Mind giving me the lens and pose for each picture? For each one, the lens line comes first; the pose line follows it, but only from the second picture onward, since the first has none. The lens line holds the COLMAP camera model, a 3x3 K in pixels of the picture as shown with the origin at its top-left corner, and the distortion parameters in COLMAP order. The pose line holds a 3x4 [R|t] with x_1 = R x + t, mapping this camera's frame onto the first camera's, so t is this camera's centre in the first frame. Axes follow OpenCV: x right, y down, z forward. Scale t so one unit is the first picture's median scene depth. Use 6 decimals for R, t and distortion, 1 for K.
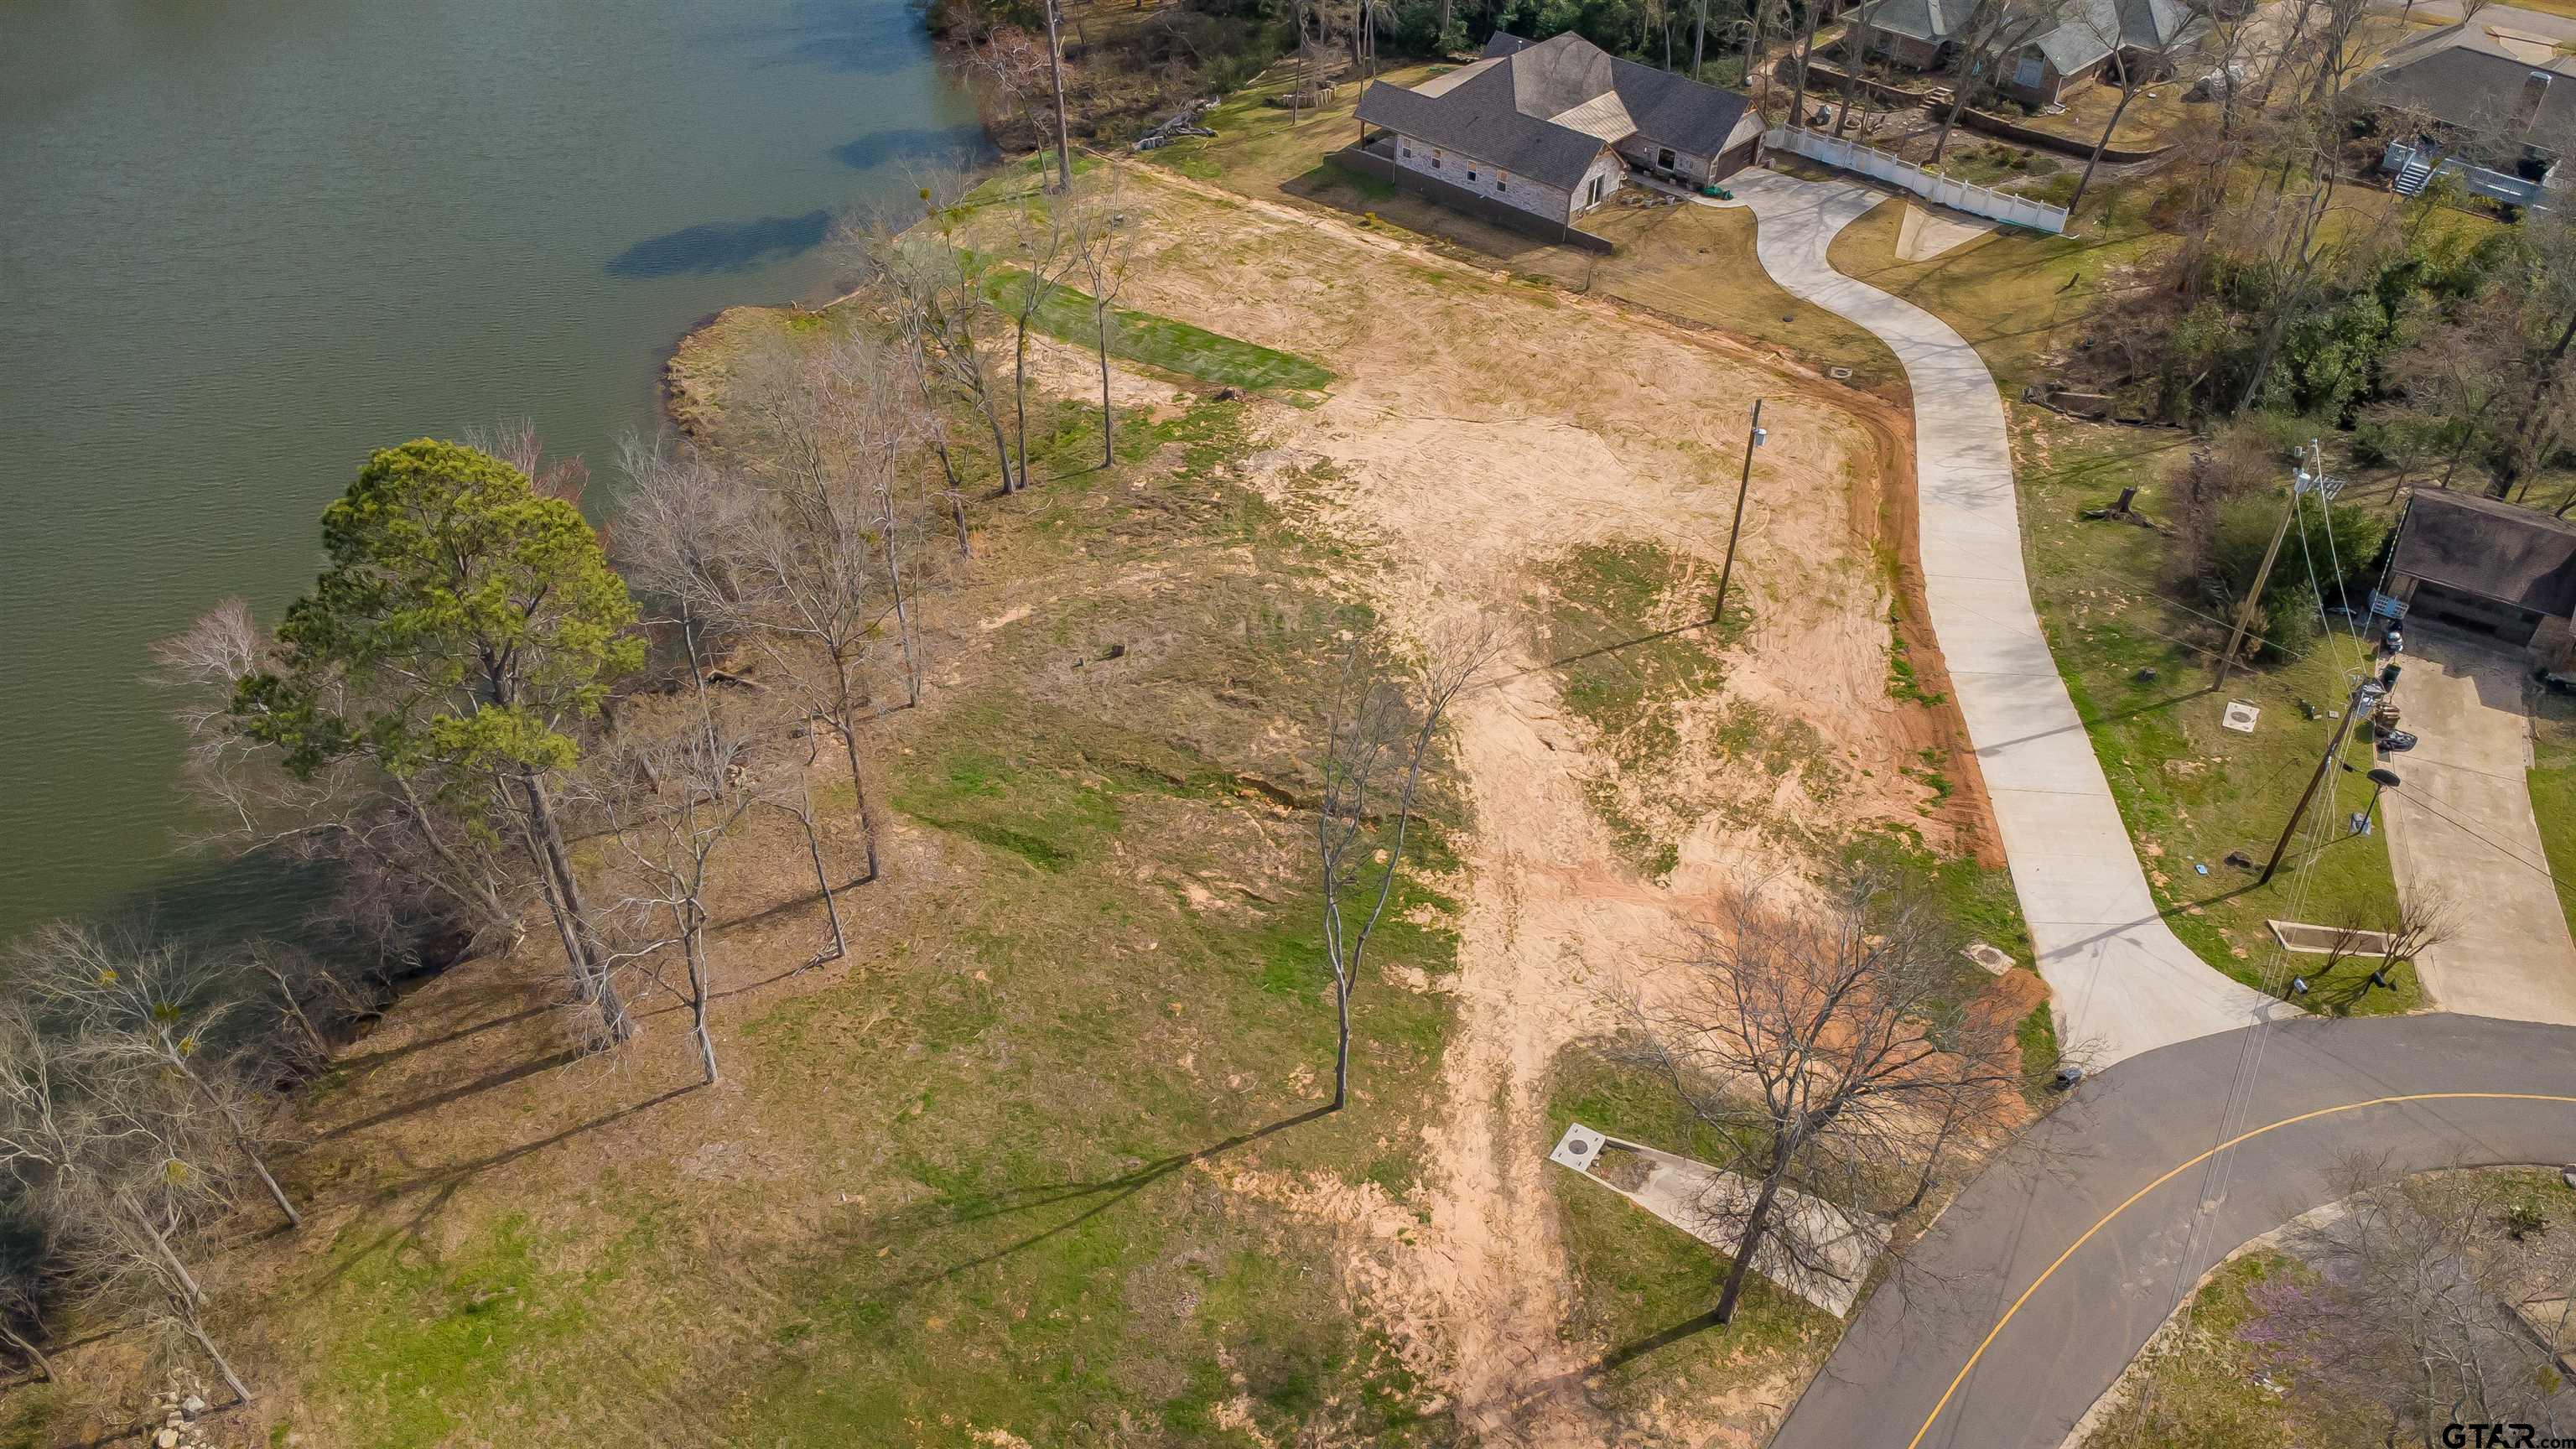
lens RADIAL K [[1812.3, 0, 1290.0], [0, 1812.3, 725.4], [0, 0, 1]] dist [0.037906, -0.048477]
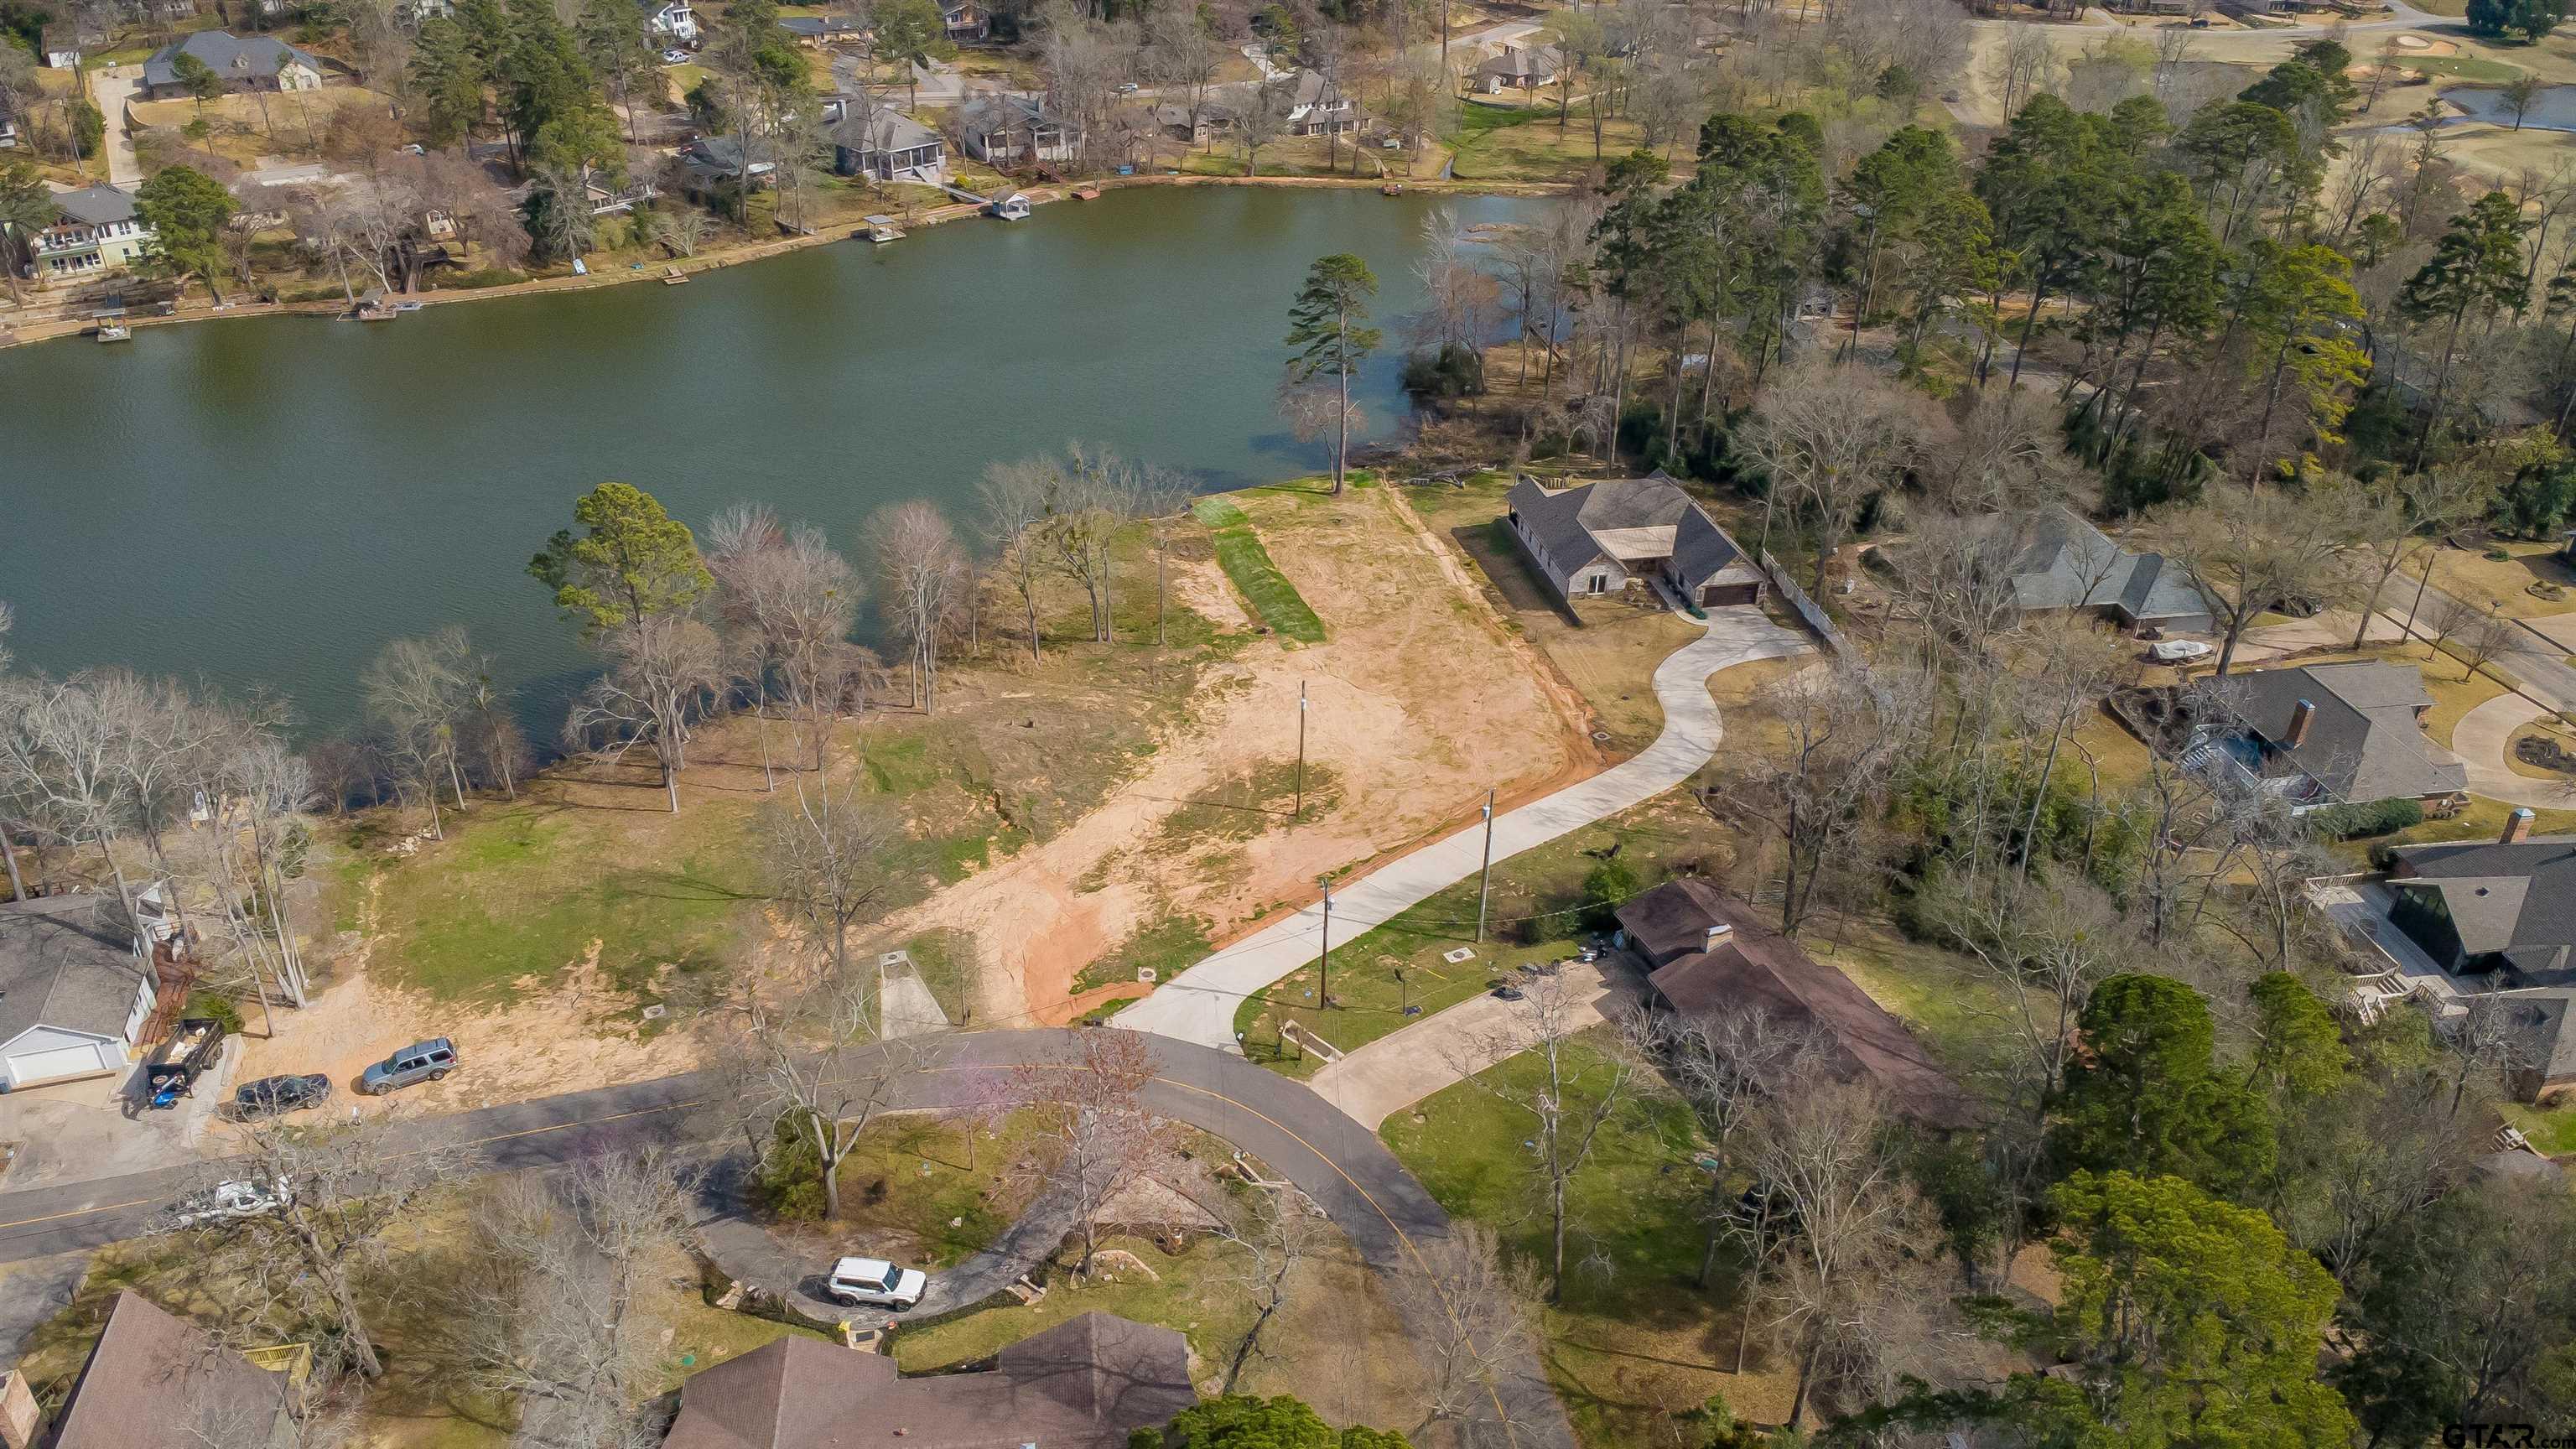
lens RADIAL K [[1812.3, 0, 1286.9], [0, 1812.3, 721.8], [0, 0, 1]] dist [0.037906, -0.048477]
pose [[0.814318, 0.307651, -0.492176, 1.000454], [-0.380140, 0.923483, -0.051696, -0.047861], [0.438612, 0.229193, 0.868959, -0.423200]]
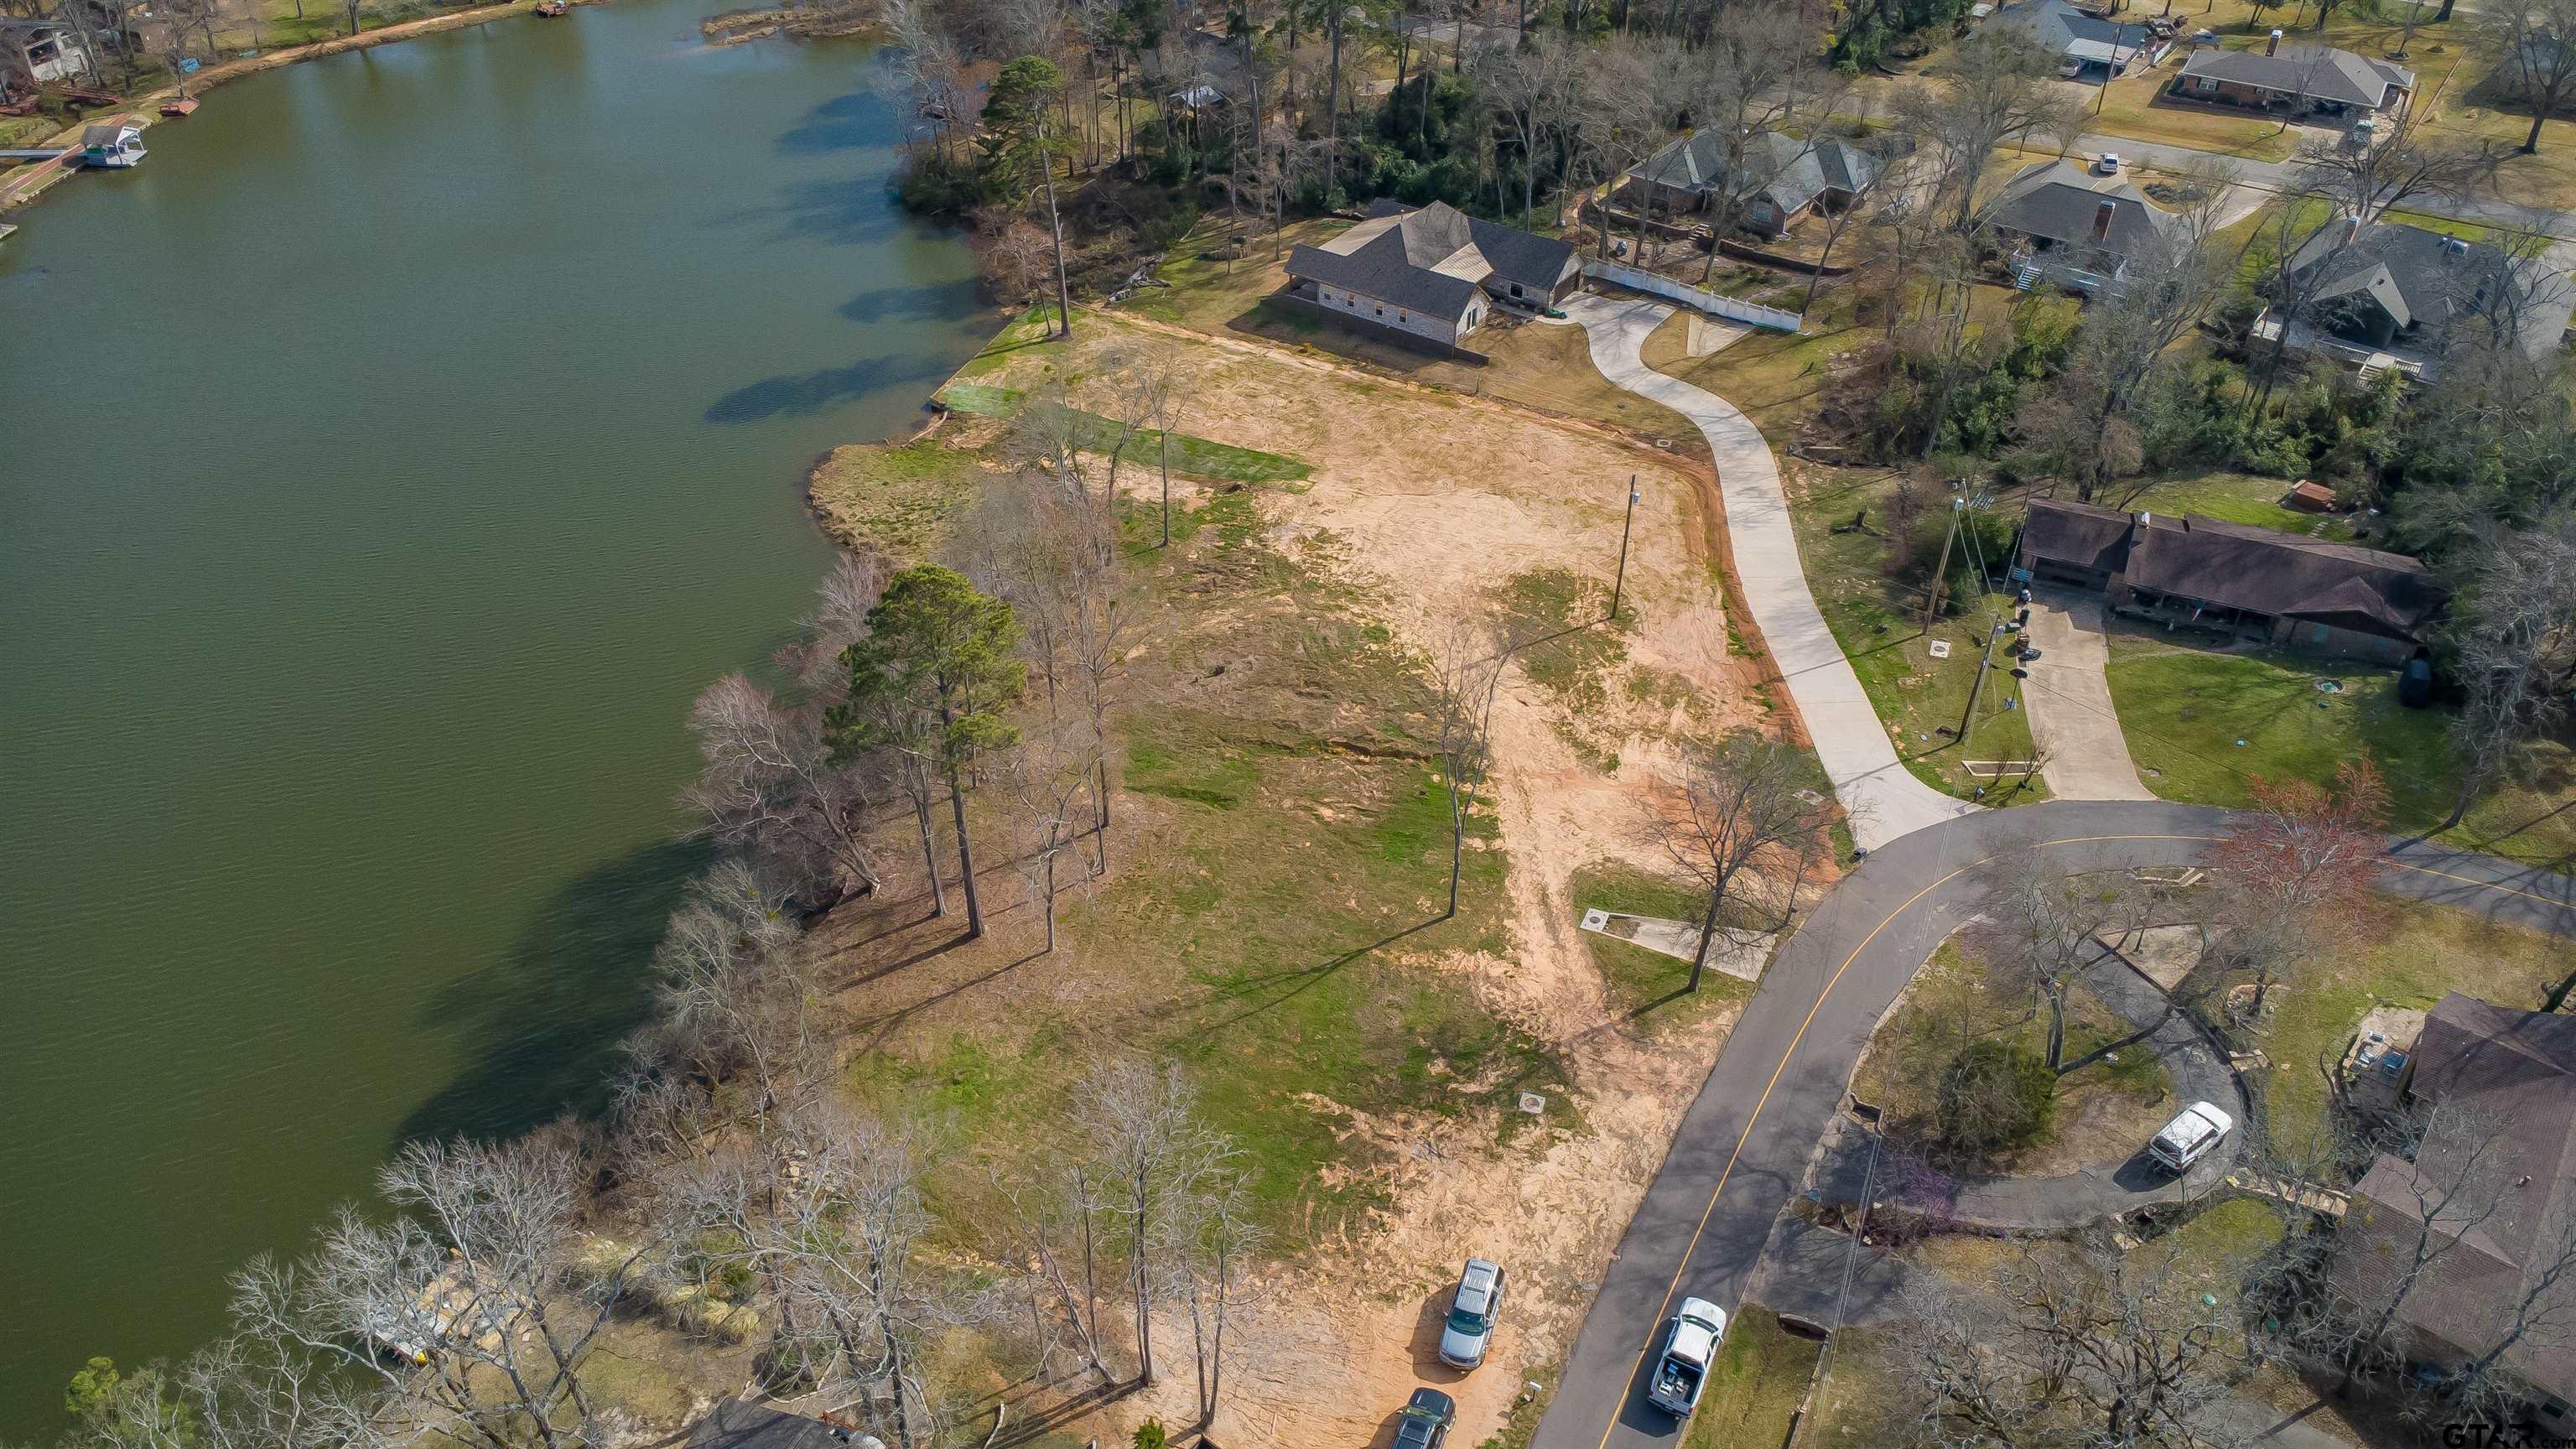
lens RADIAL K [[1812.3, 0, 1288.1], [0, 1812.3, 733.0], [0, 0, 1]] dist [0.037906, -0.048477]
pose [[0.989392, -0.086781, 0.116503, -0.225659], [0.089272, 0.995873, -0.016330, 0.040492], [-0.114605, 0.026557, 0.993056, -0.491107]]
